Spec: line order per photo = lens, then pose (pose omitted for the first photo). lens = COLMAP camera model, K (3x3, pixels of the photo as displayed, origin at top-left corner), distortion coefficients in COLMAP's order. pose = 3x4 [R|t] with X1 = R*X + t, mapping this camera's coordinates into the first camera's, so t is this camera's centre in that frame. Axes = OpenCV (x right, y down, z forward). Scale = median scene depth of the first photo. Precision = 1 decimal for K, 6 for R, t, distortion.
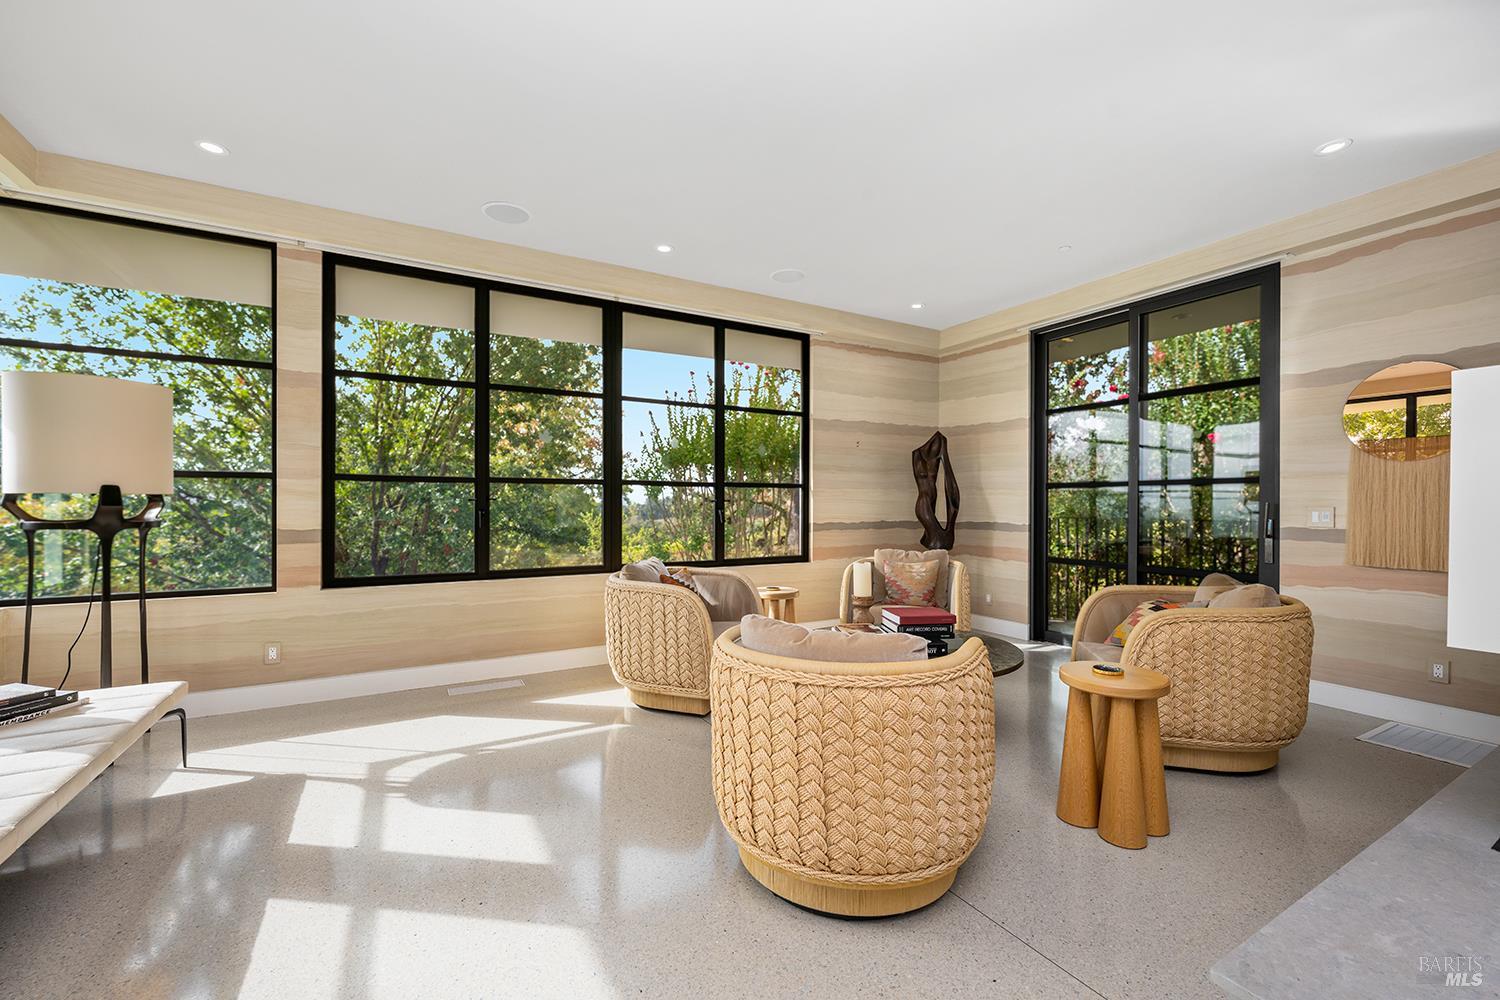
lens RADIAL K [[601.6, 0, 744.6], [0, 601.6, 508.9], [0, 0, 1]] dist [-0.003707, -0.000387]
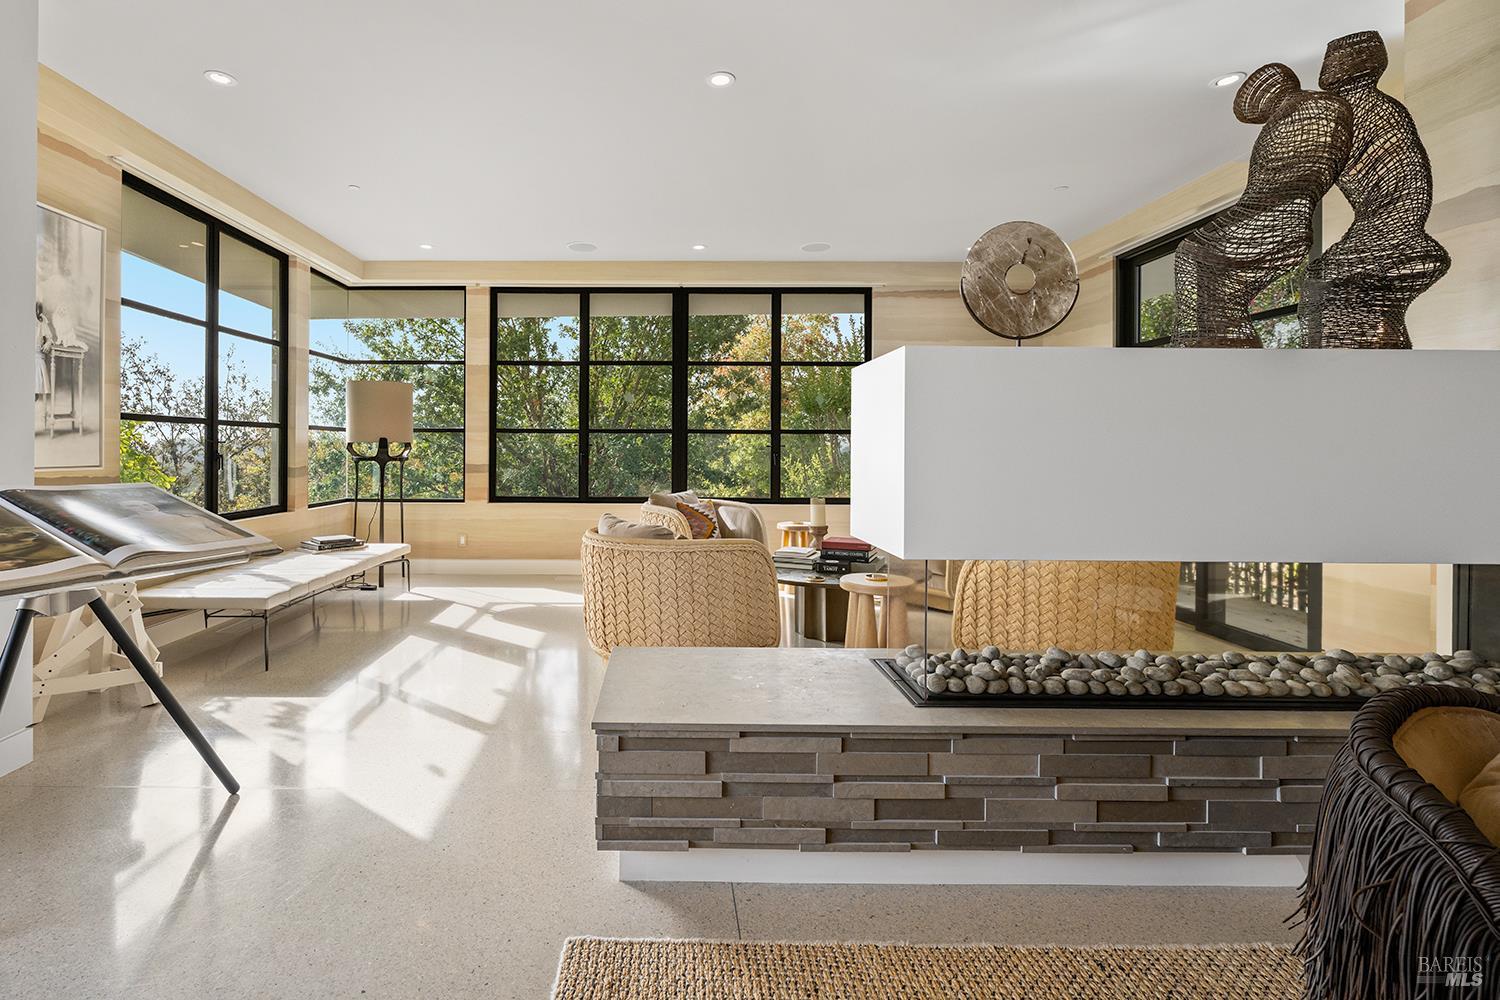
lens RADIAL K [[710.5, 0, 674.8], [0, 710.5, 447.4], [0, 0, 1]] dist [0.005160, 0.000597]
pose [[0.865537, 0.002170, -0.500841, 0.647426], [-0.006746, 0.999950, -0.007325, 0.000418], [0.500800, 0.009719, 0.865509, -0.361717]]
